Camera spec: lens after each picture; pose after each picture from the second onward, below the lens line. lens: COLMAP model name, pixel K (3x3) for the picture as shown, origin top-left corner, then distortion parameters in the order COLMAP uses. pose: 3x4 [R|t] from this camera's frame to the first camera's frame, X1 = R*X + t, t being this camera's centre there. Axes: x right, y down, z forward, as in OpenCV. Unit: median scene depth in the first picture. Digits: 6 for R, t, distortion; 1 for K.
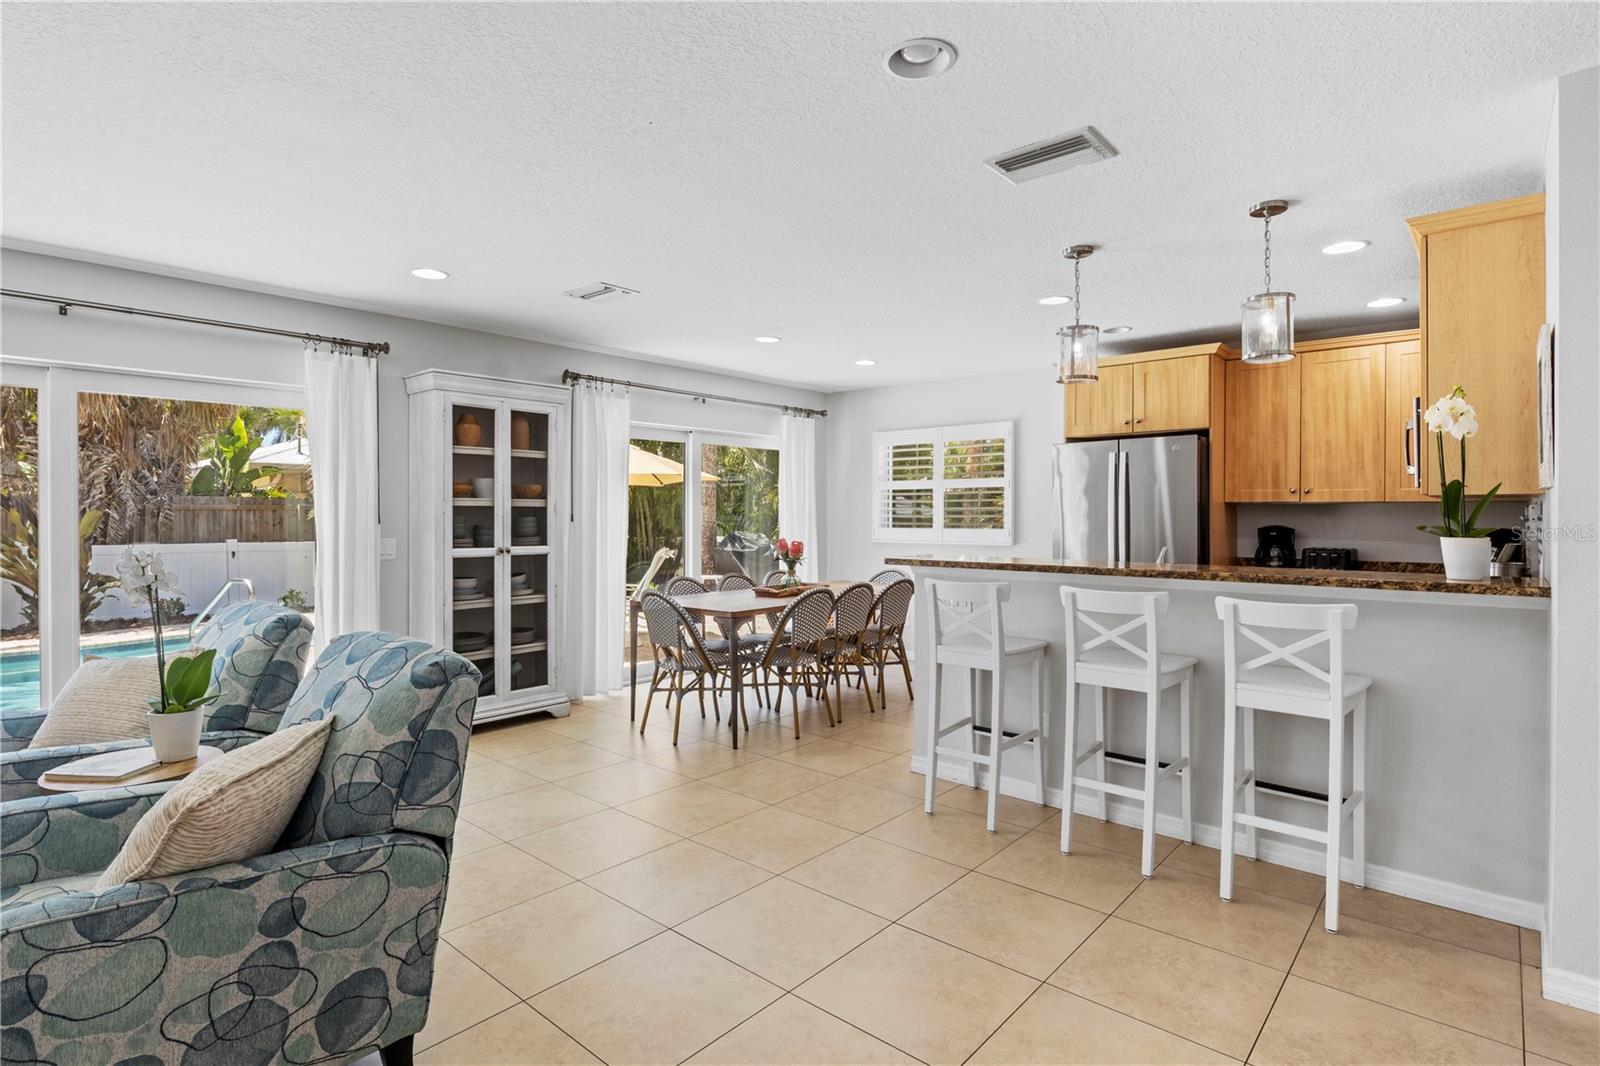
lens RADIAL K [[803.1, 0, 802.1], [0, 803.1, 522.3], [0, 0, 1]] dist [-0.012972, 0.000499]
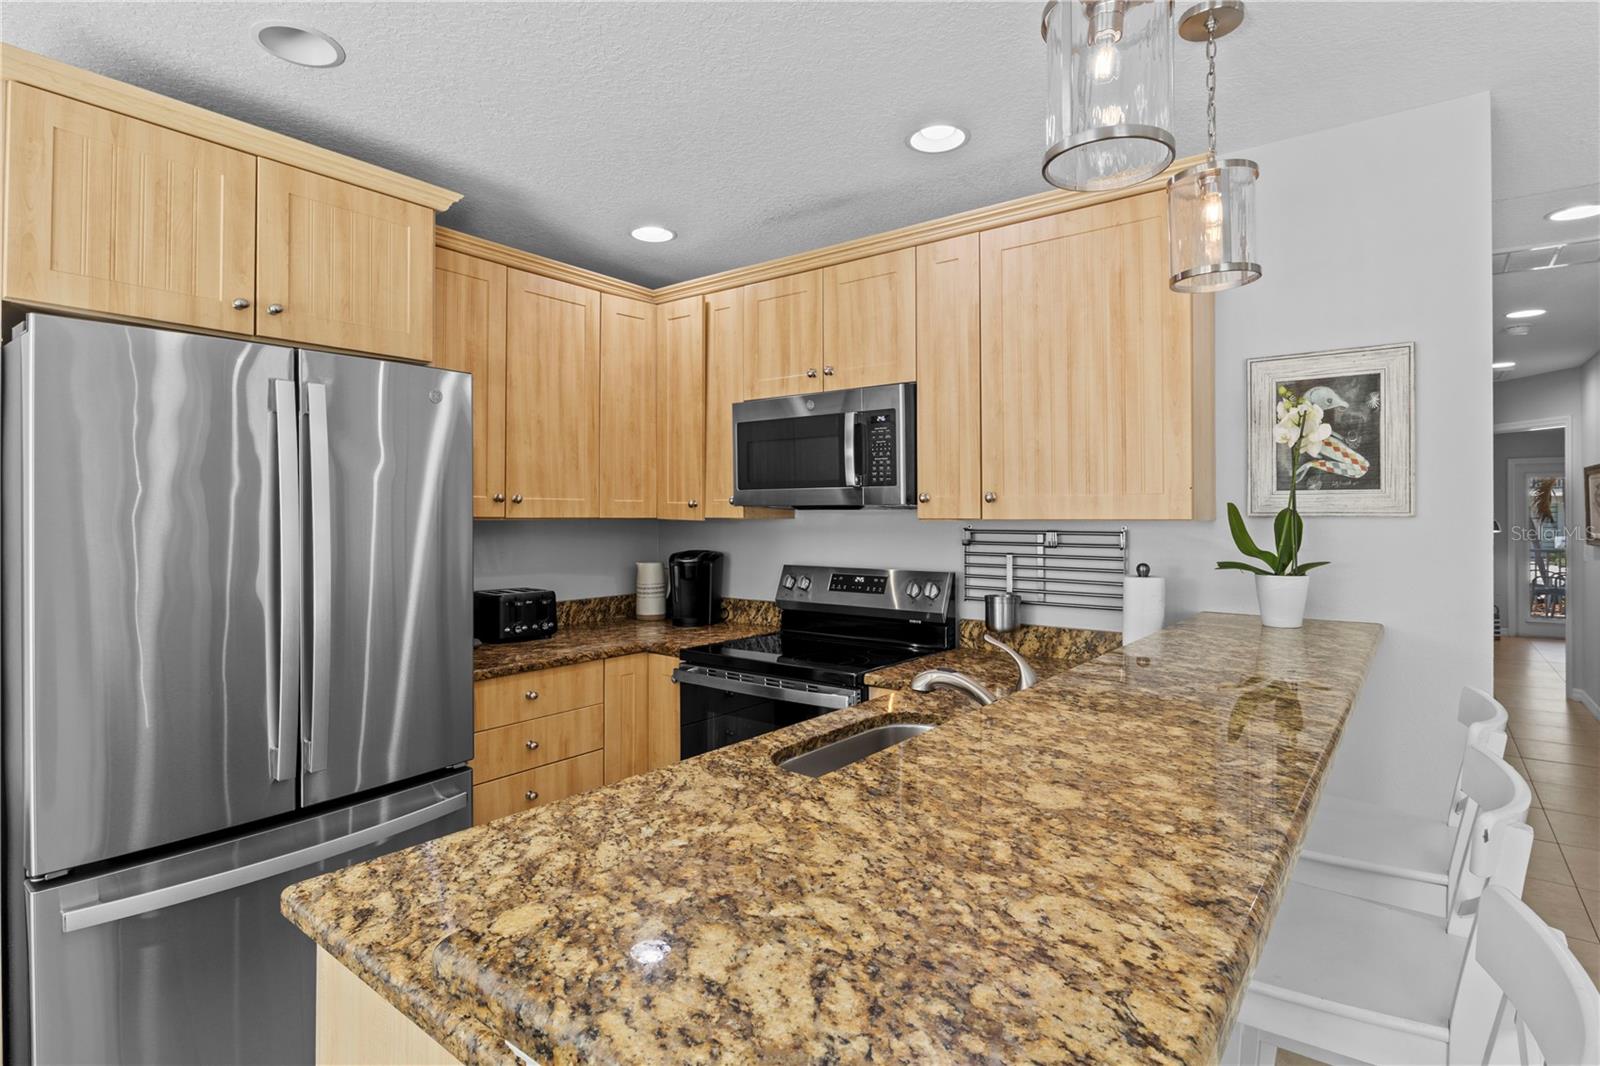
lens RADIAL K [[803.1, 0, 793.9], [0, 803.1, 516.2], [0, 0, 1]] dist [-0.012972, 0.000499]
pose [[-0.054981, -0.001005, 0.998487, 0.021868], [0.009833, 0.999950, 0.001548, -0.024838], [-0.998439, 0.009903, -0.054968, 0.803985]]
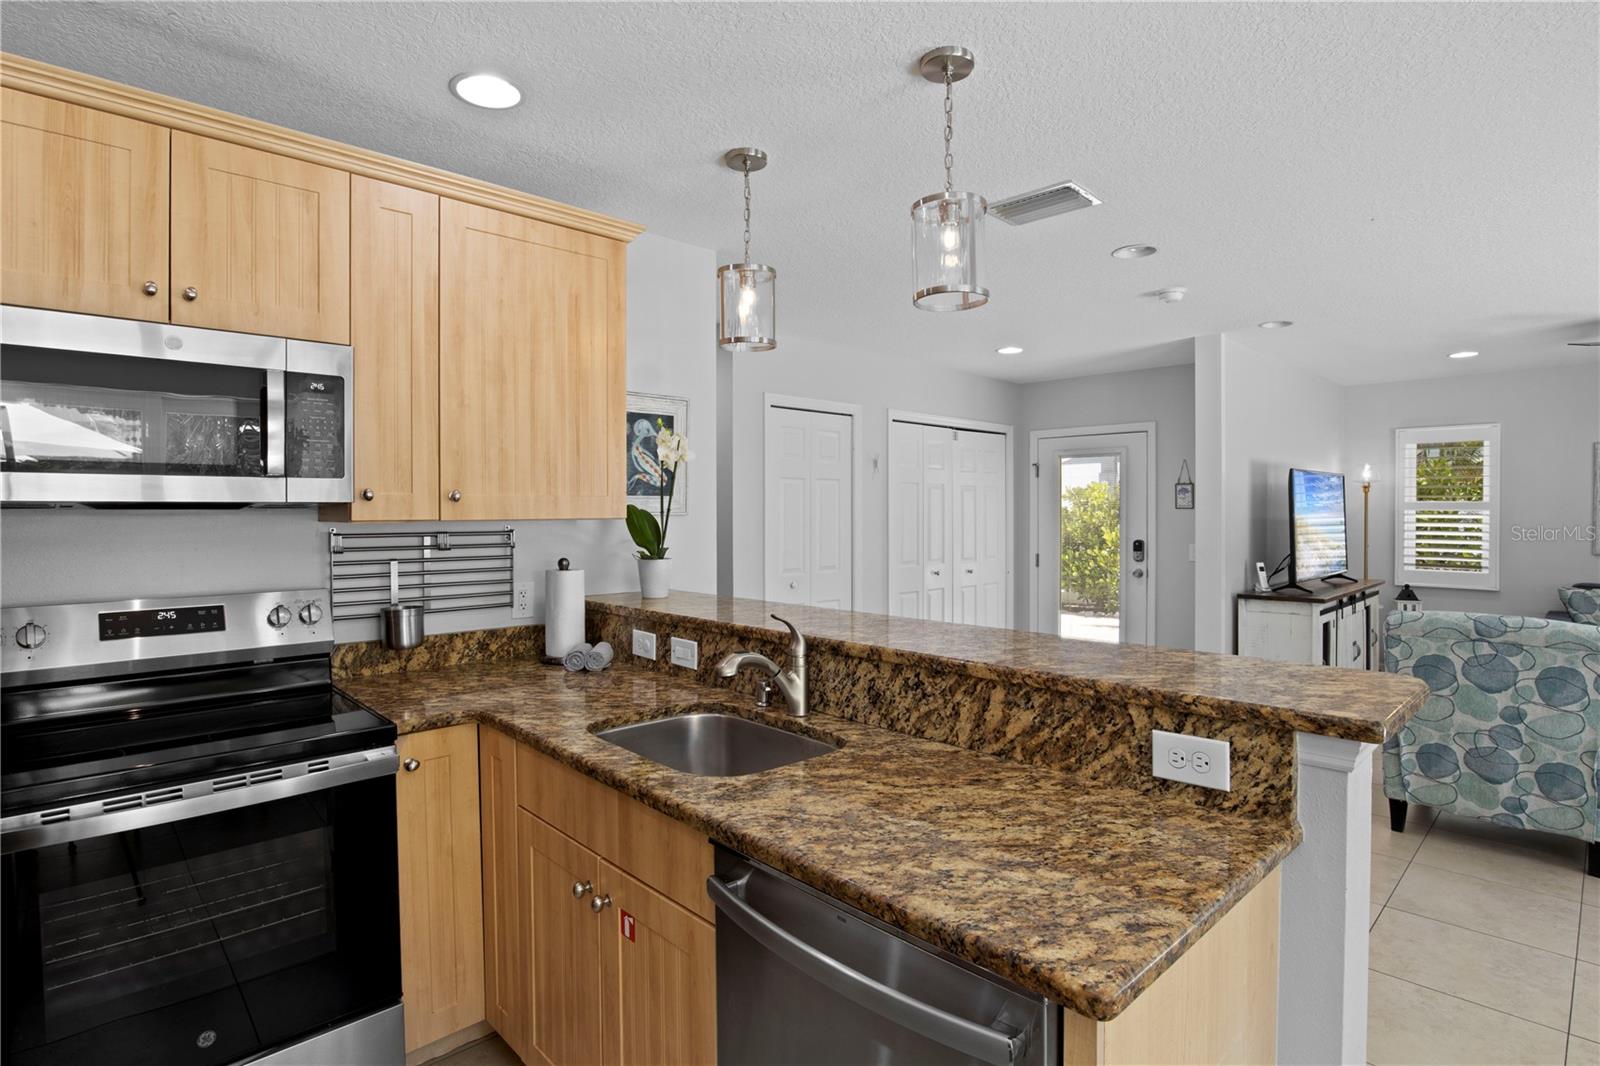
lens RADIAL K [[803.1, 0, 804.8], [0, 803.1, 526.4], [0, 0, 1]] dist [-0.012972, 0.000499]
pose [[-0.996665, 0.000855, 0.081603, 0.279248], [0.003265, 0.999562, 0.029401, -0.030144], [-0.081542, 0.029569, -0.996231, 1.085966]]
